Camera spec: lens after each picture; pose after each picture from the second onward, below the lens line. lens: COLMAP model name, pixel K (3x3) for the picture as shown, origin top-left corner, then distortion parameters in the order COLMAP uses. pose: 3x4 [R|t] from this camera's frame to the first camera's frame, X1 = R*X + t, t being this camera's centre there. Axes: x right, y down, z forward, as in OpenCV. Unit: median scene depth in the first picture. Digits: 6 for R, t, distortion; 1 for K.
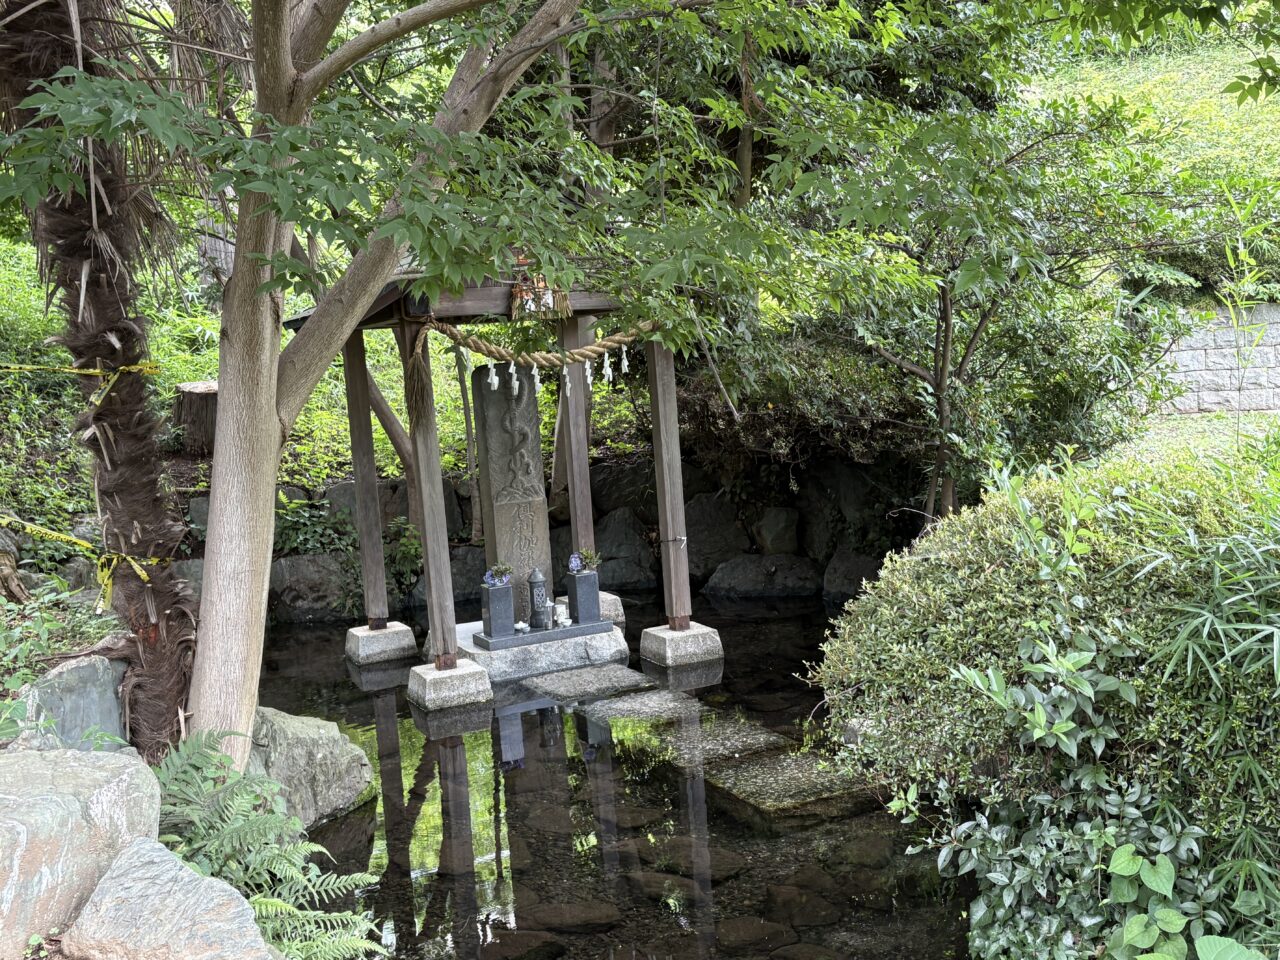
lens RADIAL K [[1387.6, 0, 637.7], [0, 1387.6, 481.3], [0, 0, 1]] dist [0.002932, 0.000000]
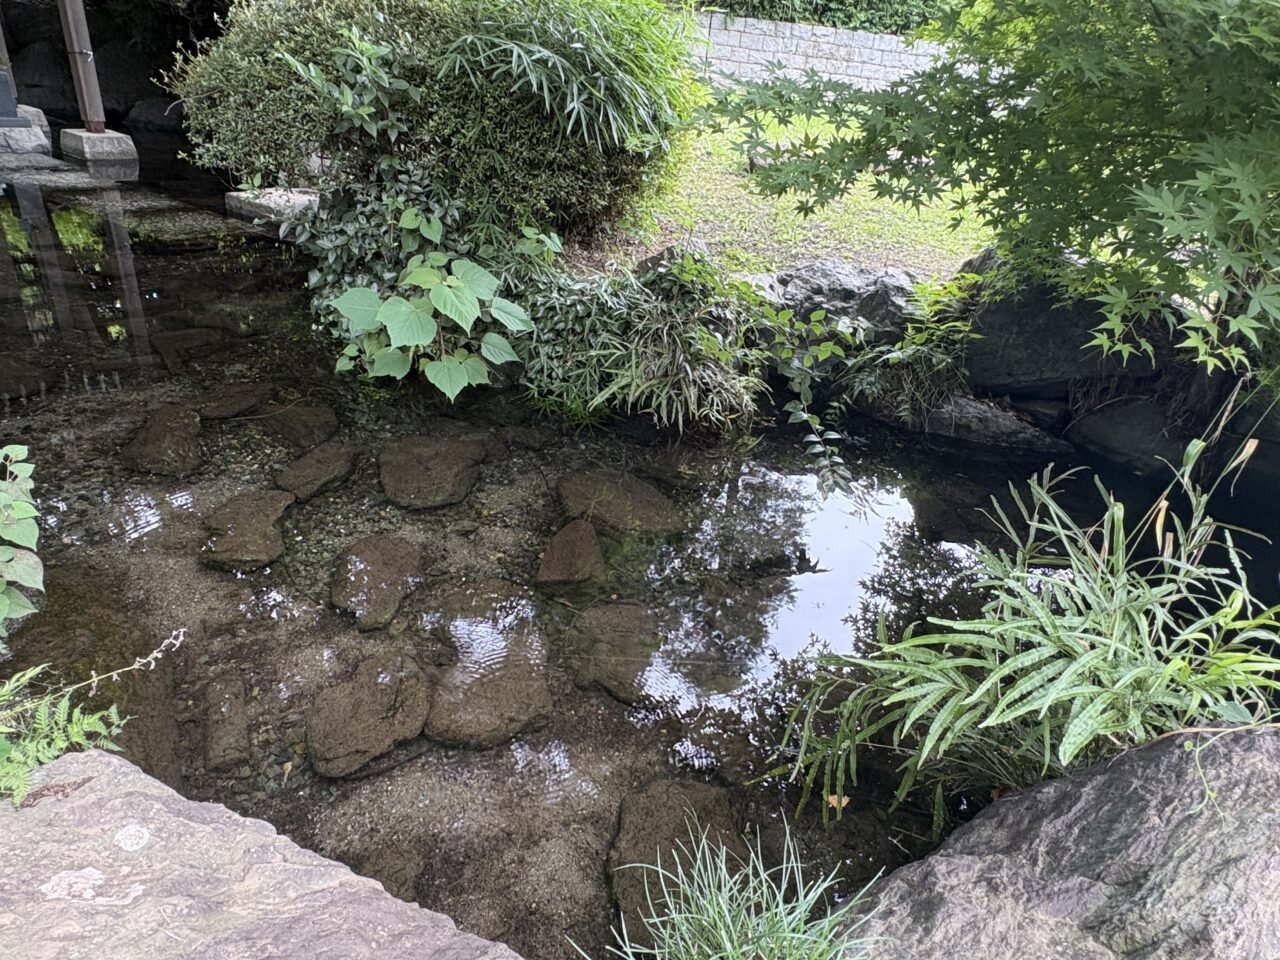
lens RADIAL K [[776.5, 0, 639.9], [0, 776.5, 477.5], [0, 0, 1]] dist [-0.001382, 0.001886]
pose [[0.836283, -0.094028, 0.540175, 0.076290], [-0.129676, 0.923317, 0.361482, 0.175272], [-0.532742, -0.372349, 0.759962, 0.130542]]
